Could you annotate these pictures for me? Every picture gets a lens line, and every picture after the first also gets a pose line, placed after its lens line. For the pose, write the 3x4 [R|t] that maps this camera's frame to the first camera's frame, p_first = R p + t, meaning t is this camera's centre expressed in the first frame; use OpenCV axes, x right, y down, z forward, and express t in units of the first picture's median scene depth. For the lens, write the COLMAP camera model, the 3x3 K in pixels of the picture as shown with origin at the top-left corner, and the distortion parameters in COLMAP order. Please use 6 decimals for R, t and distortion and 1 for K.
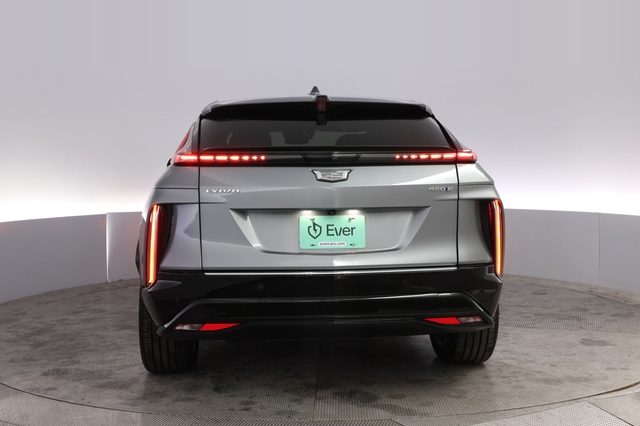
lens RADIAL K [[551.0, 0, 320.0], [0, 551.0, 213.0], [0, 0, 1]] dist [-0.056873, 0.002884]
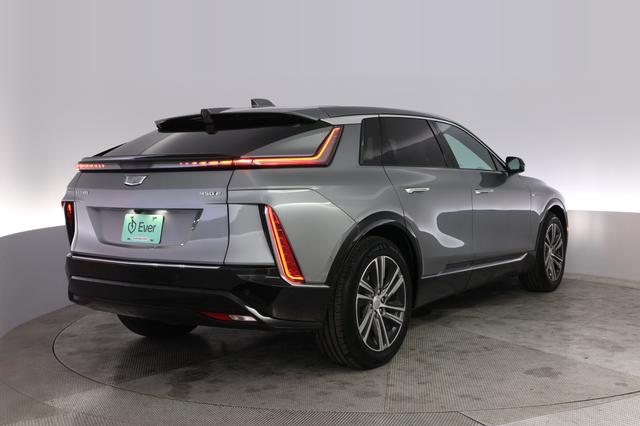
lens RADIAL K [[522.8, 0, 320.0], [0, 522.8, 213.0], [0, 0, 1]] dist [0.000035, 0.000864]
pose [[0.912770, 0.028653, -0.407468, 0.730416], [-0.026735, 0.999588, 0.010401, -0.018298], [0.407599, 0.001400, 0.913160, 0.123464]]
